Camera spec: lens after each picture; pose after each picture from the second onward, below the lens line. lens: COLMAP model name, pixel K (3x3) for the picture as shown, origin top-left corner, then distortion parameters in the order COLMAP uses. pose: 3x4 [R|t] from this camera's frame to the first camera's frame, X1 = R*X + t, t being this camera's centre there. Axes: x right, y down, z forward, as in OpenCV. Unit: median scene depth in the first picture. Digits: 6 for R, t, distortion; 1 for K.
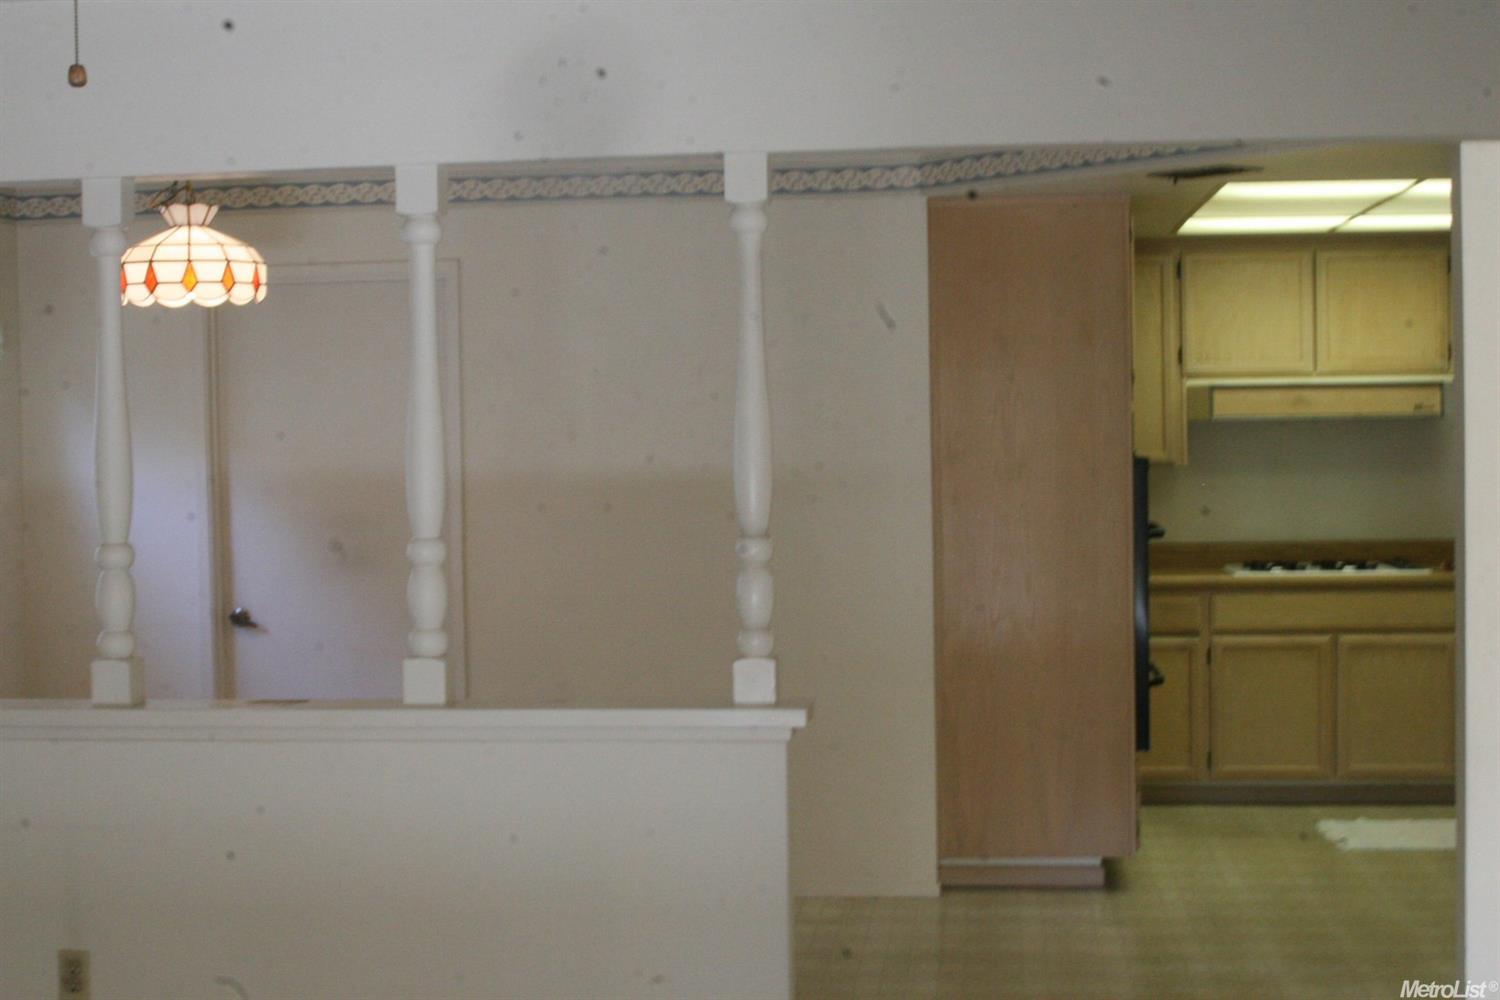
lens RADIAL K [[2187.4, 0, 750.0], [0, 2187.4, 500.0], [0, 0, 1]] dist [-0.031827, -0.102561]
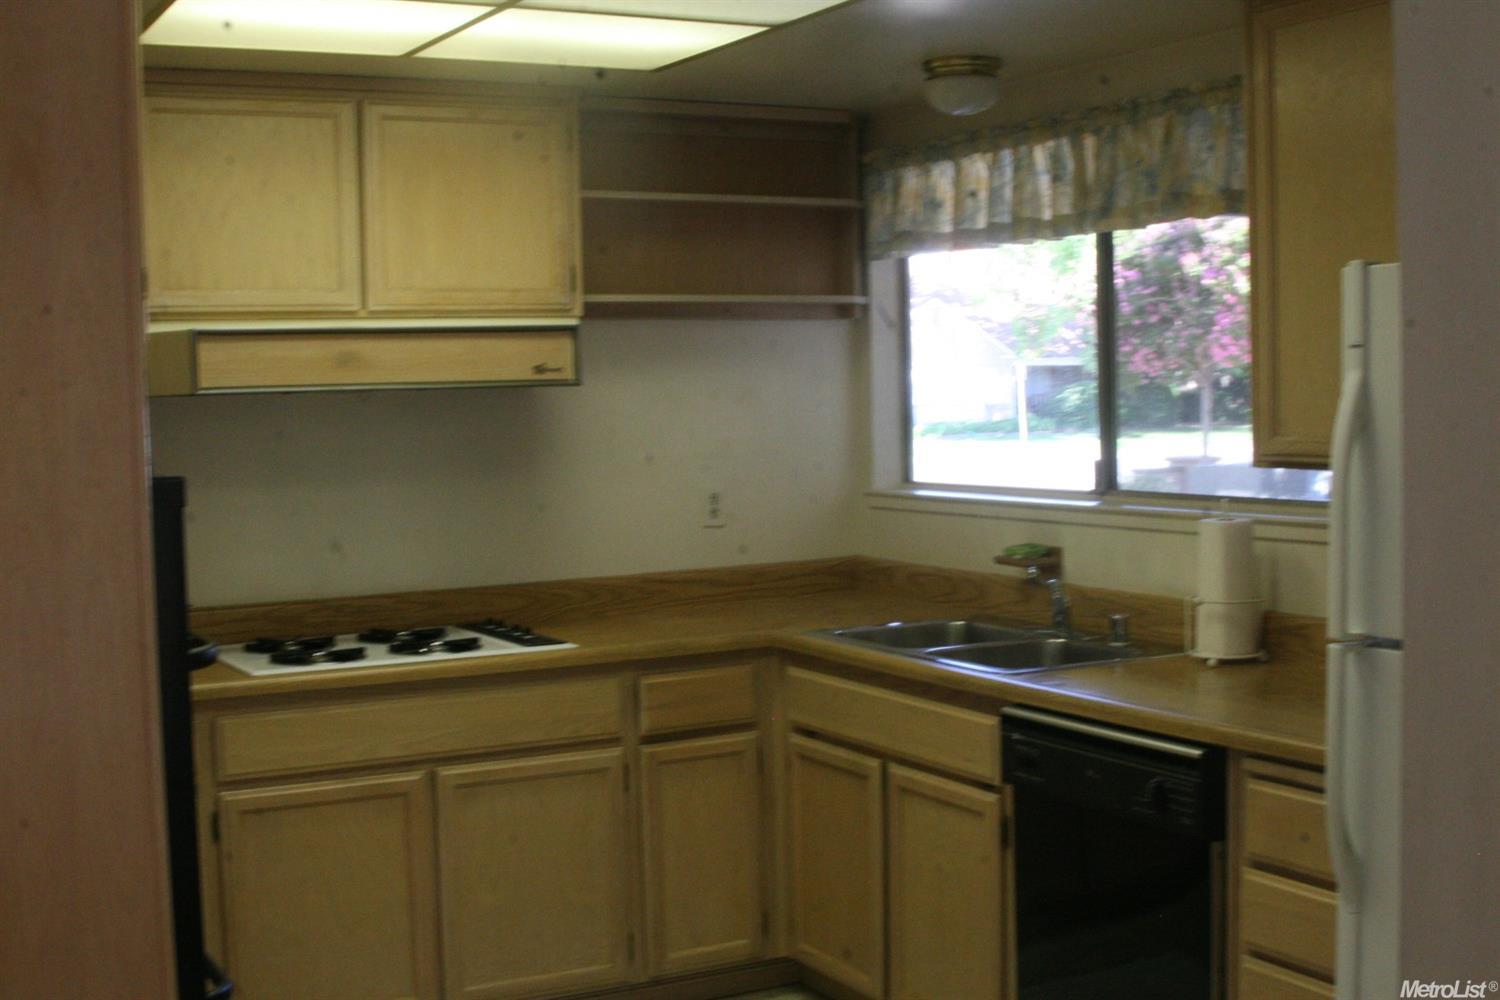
lens RADIAL K [[2034.4, 0, 748.8], [0, 2034.4, 526.0], [0, 0, 1]] dist [-0.046140, -0.045070]
pose [[0.836058, -0.040307, 0.547159, 0.047369], [0.024319, 0.999040, 0.036436, -0.019192], [-0.548102, -0.017156, 0.836235, 0.503297]]
